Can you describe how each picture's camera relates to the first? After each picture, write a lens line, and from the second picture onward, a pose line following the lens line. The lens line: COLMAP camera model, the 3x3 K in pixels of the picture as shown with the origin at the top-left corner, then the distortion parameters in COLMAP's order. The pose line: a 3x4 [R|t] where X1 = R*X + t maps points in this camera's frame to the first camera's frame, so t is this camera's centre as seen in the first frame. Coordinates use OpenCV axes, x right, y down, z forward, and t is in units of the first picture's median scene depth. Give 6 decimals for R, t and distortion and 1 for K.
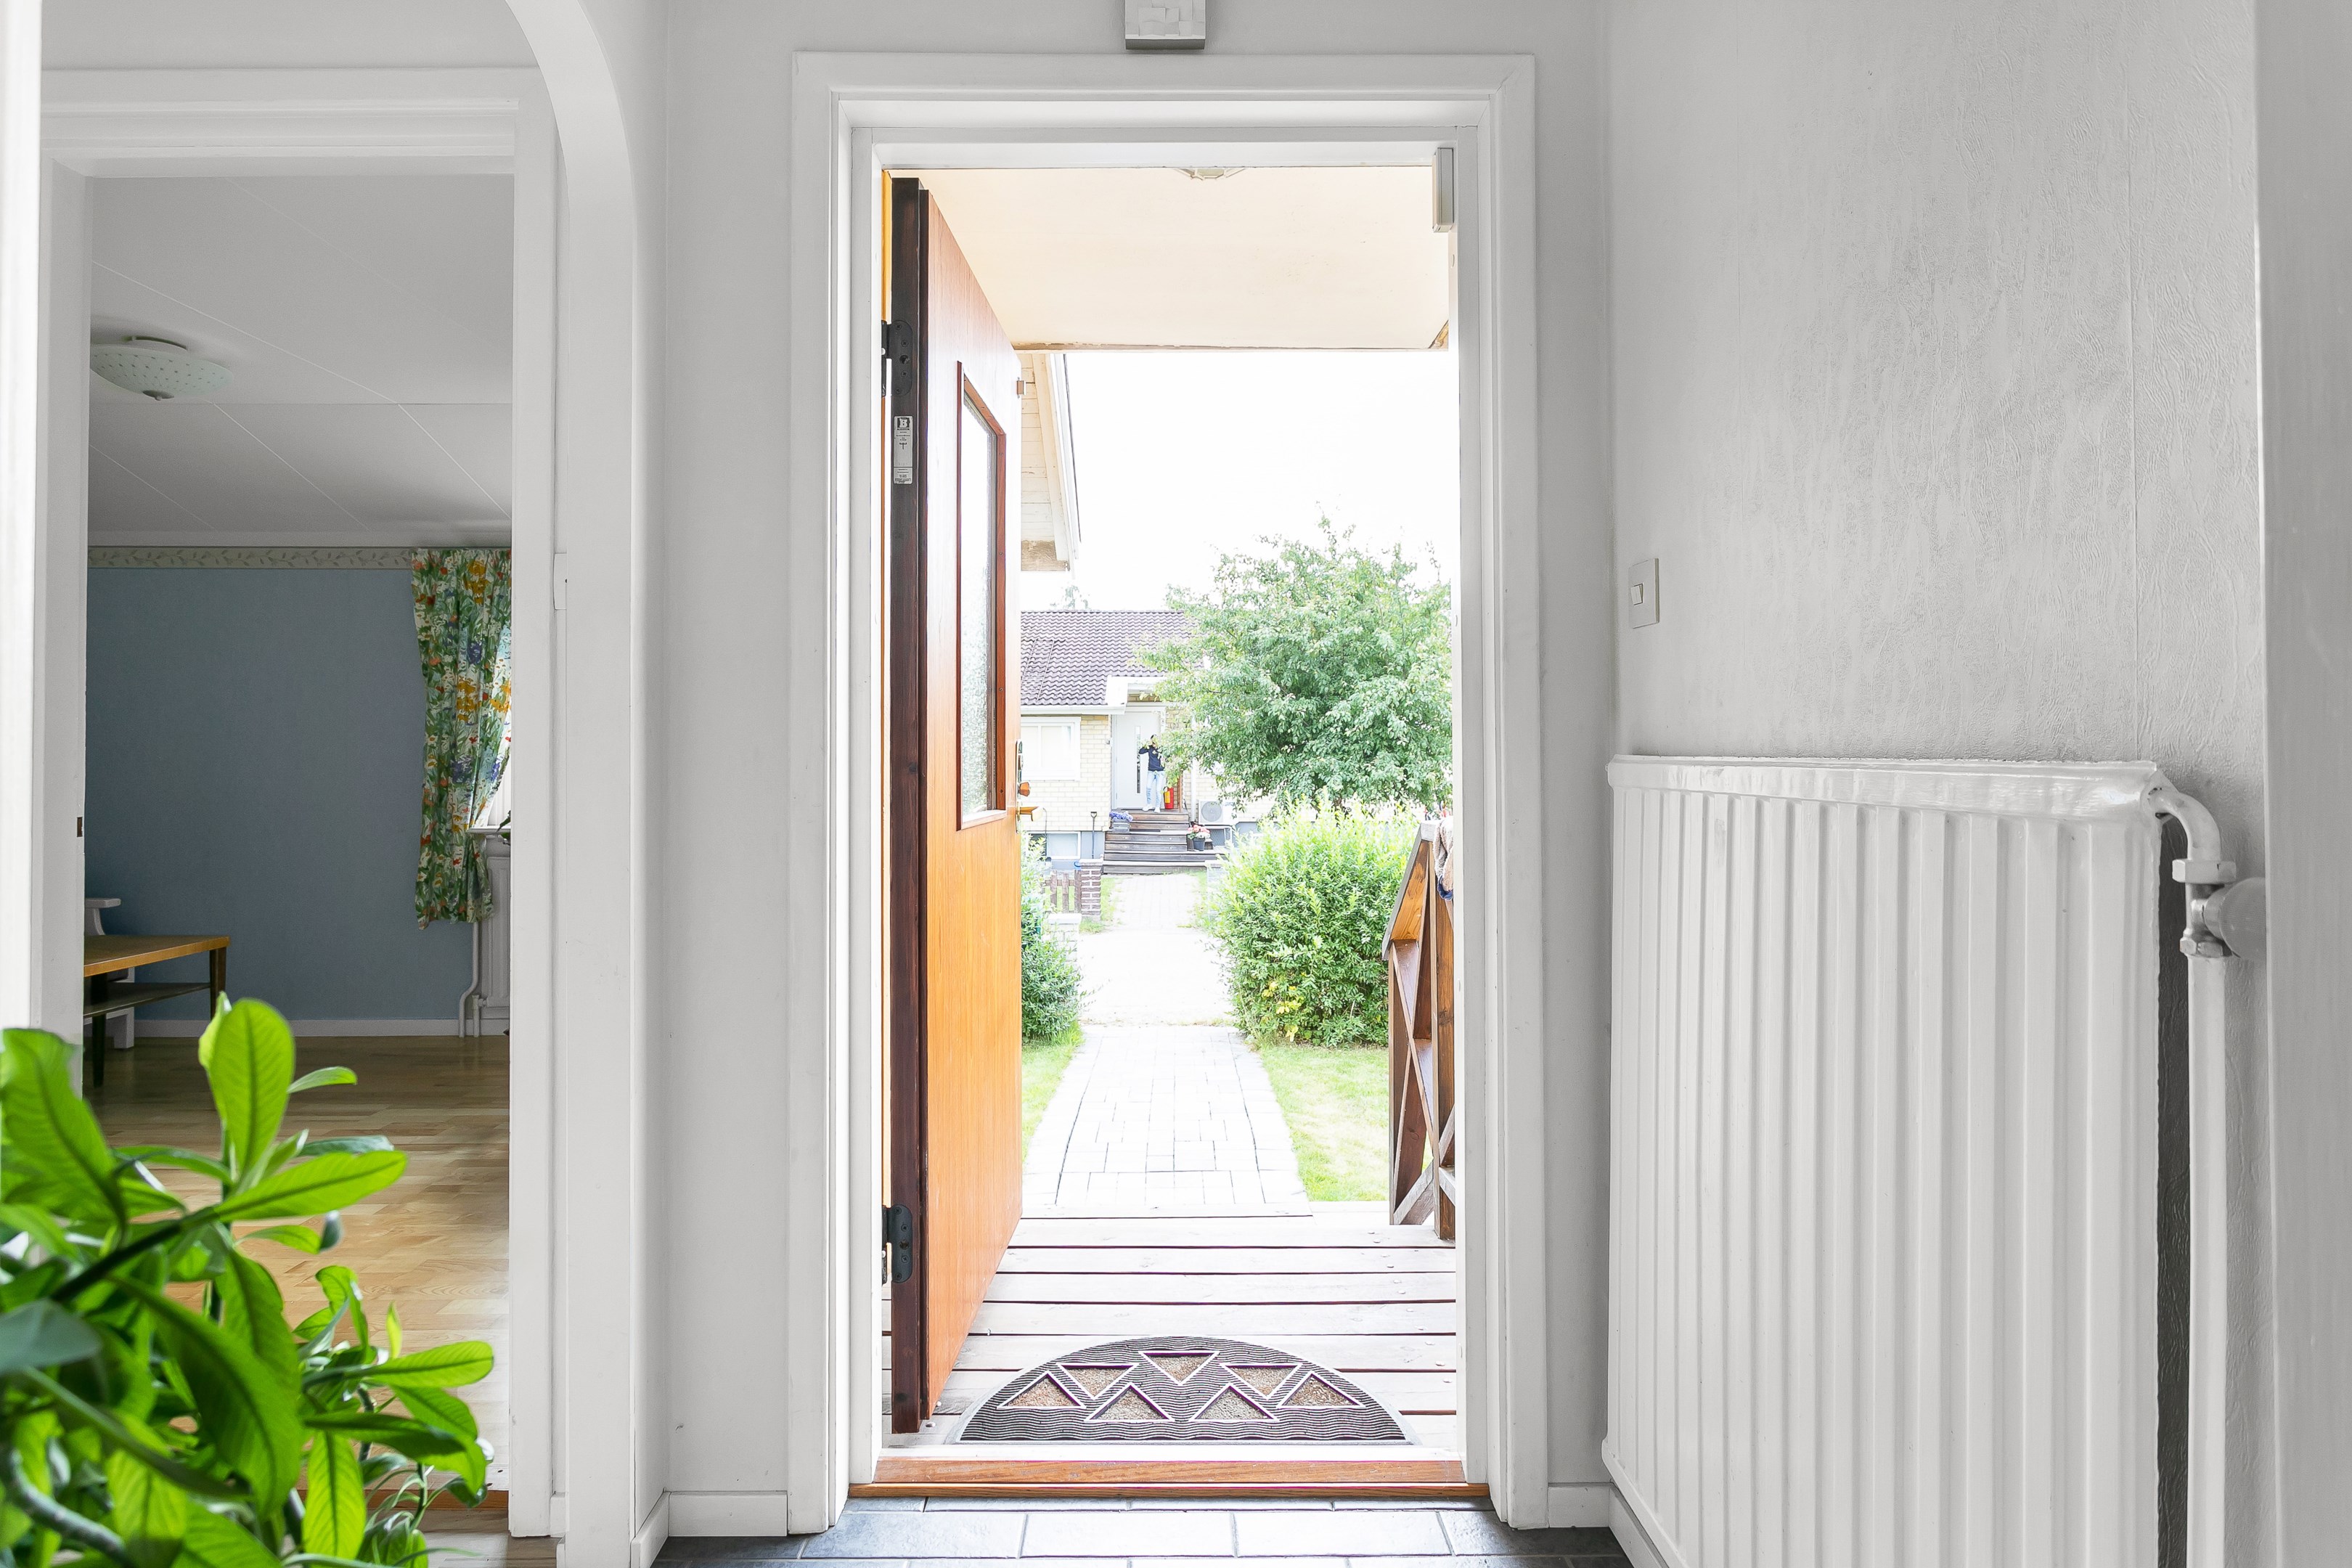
lens RADIAL K [[1235.5, 0, 1163.3], [0, 1235.5, 761.5], [0, 0, 1]] dist [-0.002713, 0.000704]
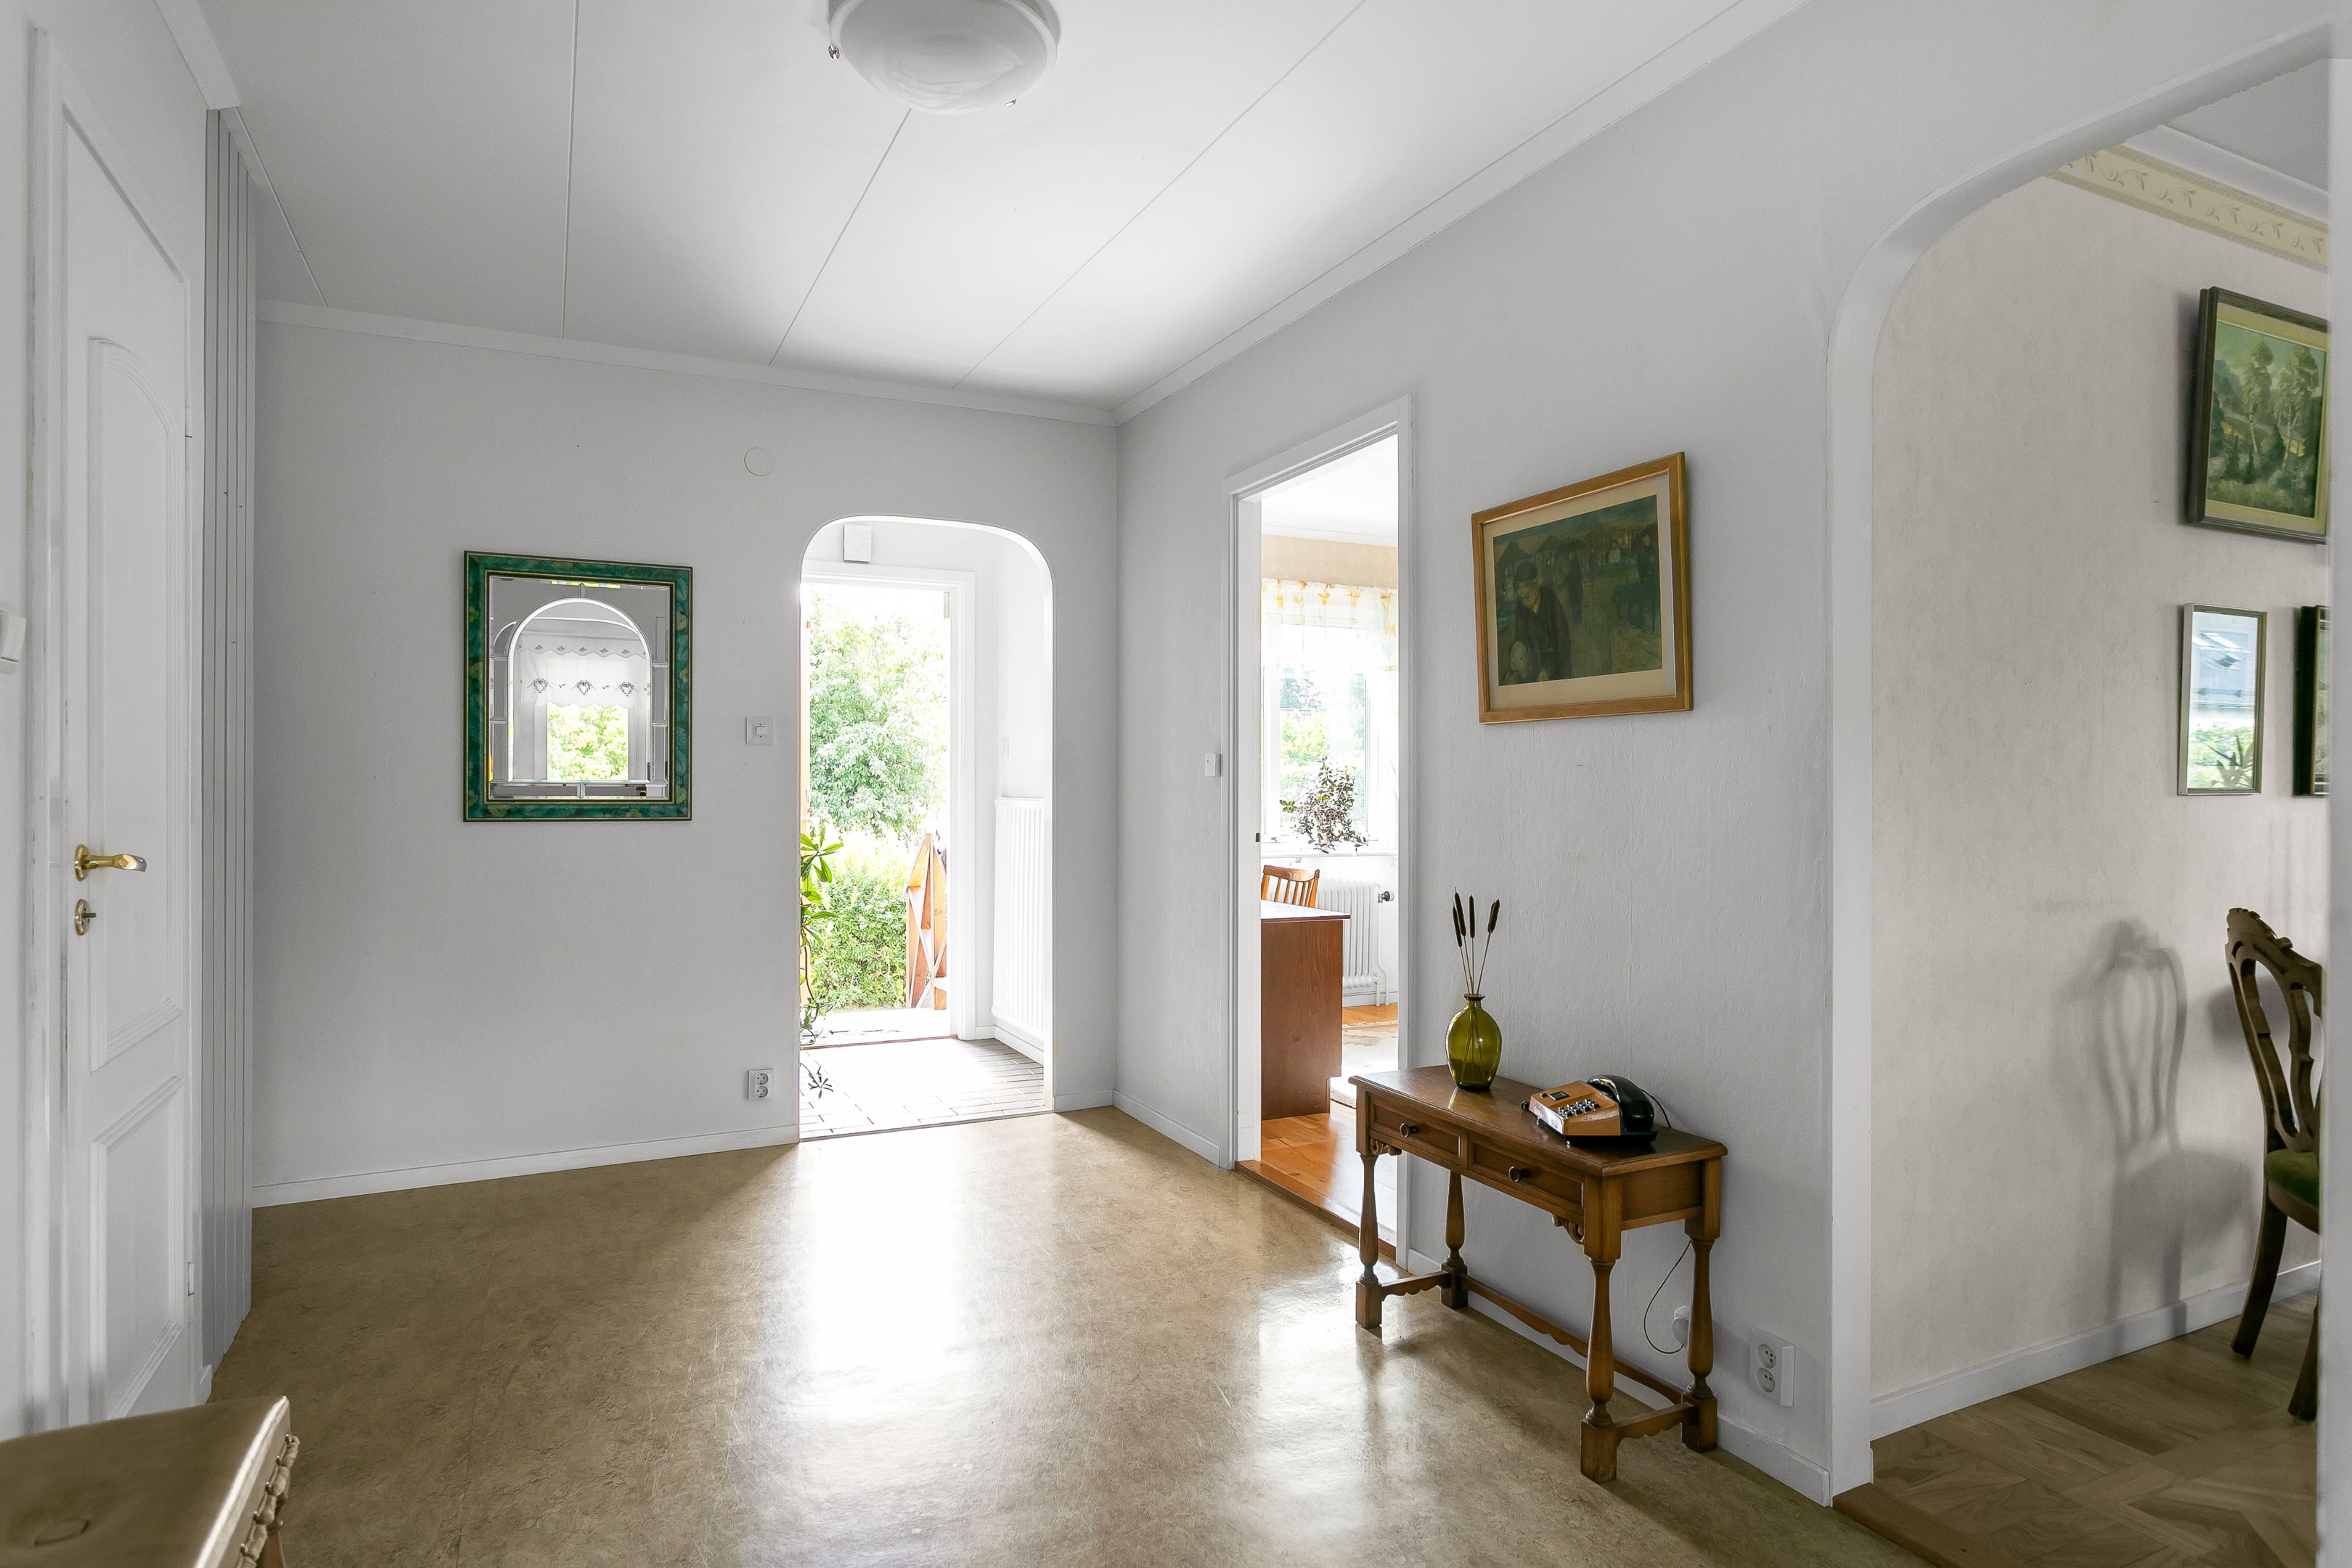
lens RADIAL K [[1327.2, 0, 1176.0], [0, 1327.2, 801.9], [0, 0, 1]] dist [-0.018941, 0.012926]
pose [[0.910050, 0.006598, 0.414445, -0.078918], [-0.008931, 0.999953, 0.003693, -0.001127], [-0.414401, -0.007063, 0.910067, -0.287038]]
